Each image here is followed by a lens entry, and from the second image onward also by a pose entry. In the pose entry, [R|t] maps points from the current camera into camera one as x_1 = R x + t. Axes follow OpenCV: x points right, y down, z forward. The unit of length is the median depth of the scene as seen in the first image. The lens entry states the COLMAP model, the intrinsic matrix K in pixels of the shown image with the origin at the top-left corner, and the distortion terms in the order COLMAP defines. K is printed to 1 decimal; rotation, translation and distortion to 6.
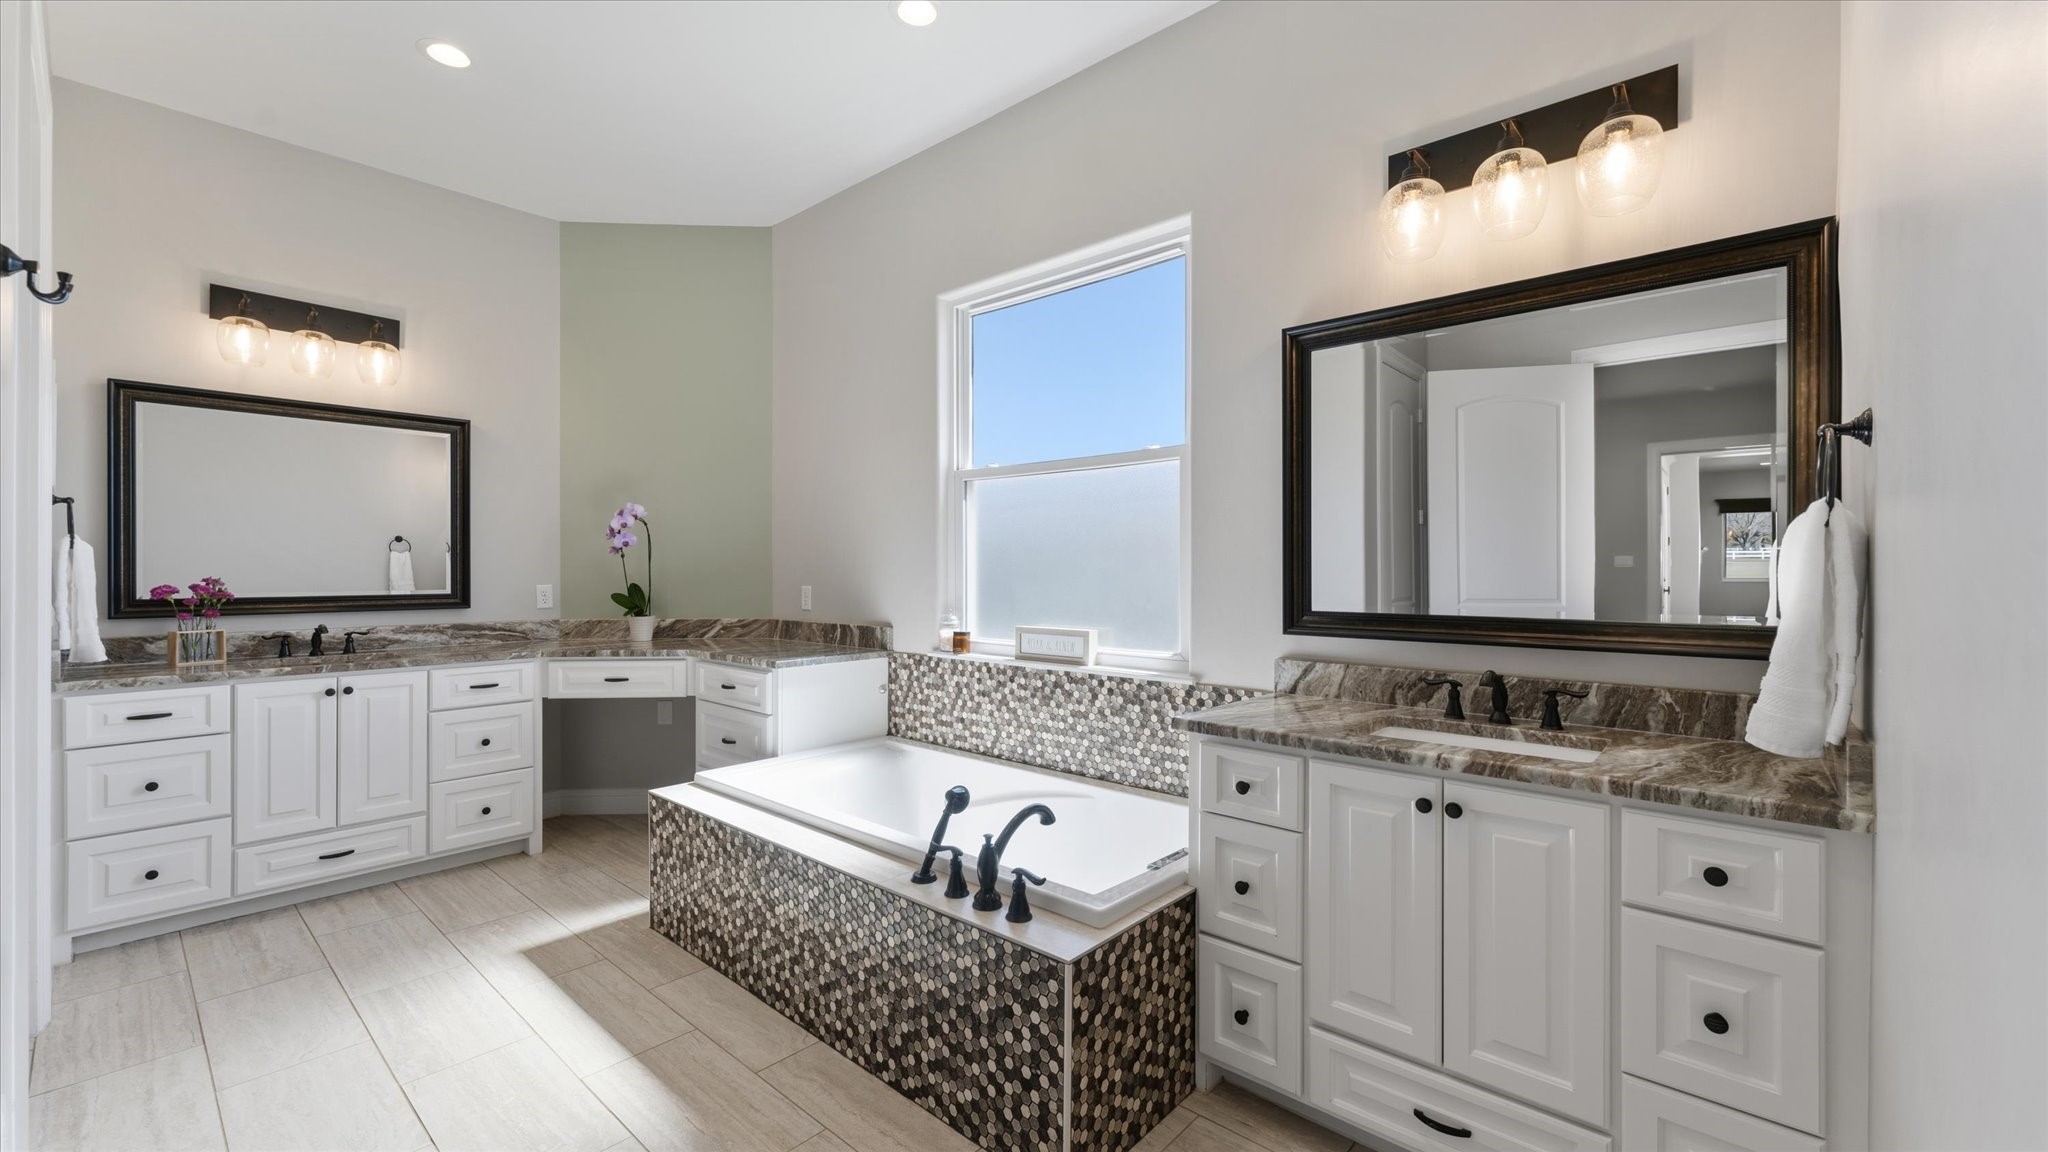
lens RADIAL K [[822.3, 0, 1016.2], [0, 822.3, 567.1], [0, 0, 1]] dist [0.001264, -0.000419]
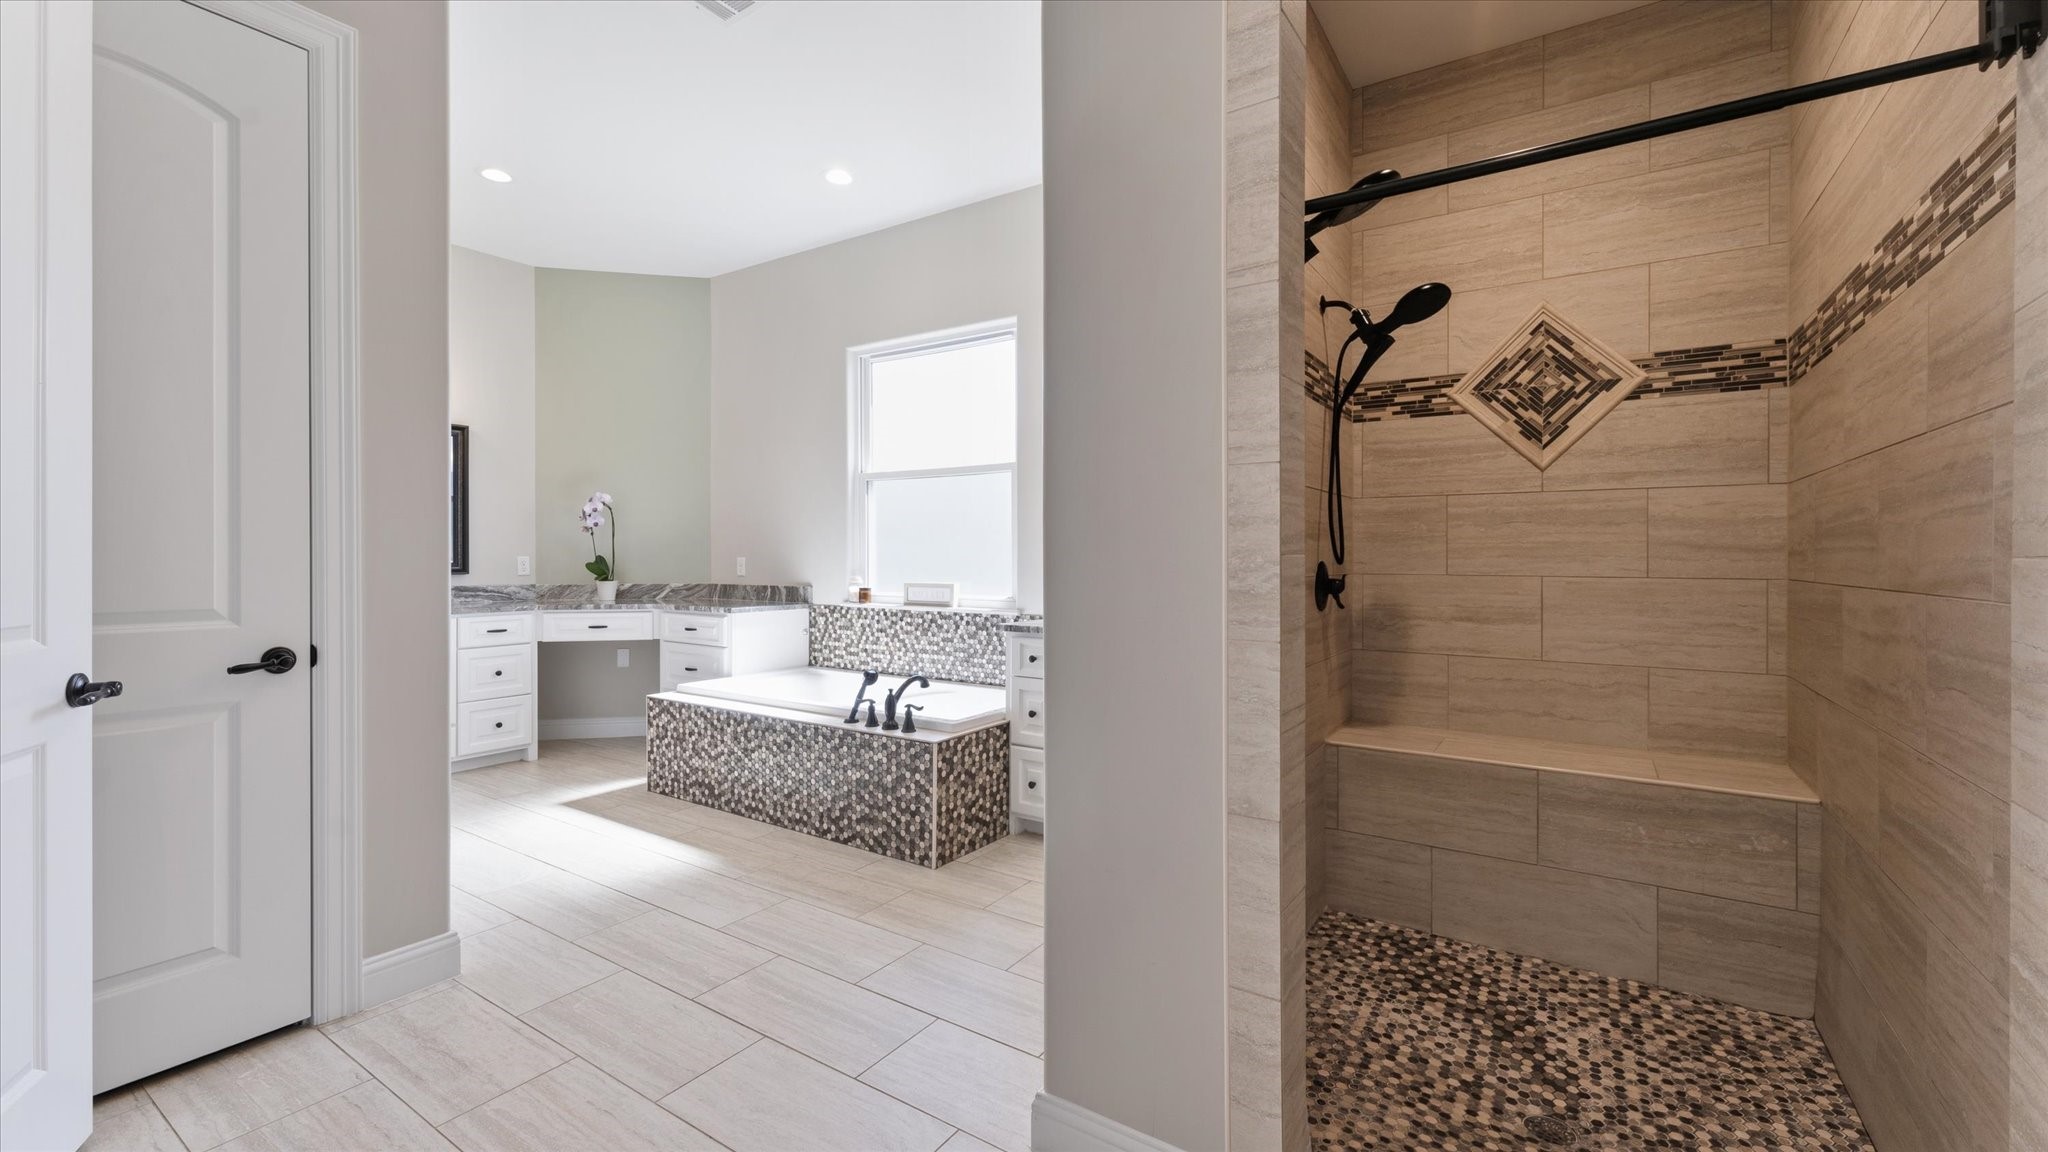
lens RADIAL K [[822.3, 0, 1035.8], [0, 822.3, 567.1], [0, 0, 1]] dist [0.001264, -0.000419]
pose [[0.986396, -0.002389, 0.164369, -0.011054], [-0.000538, 0.999842, 0.017762, 0.021581], [-0.164385, -0.017609, 0.986239, -0.537517]]
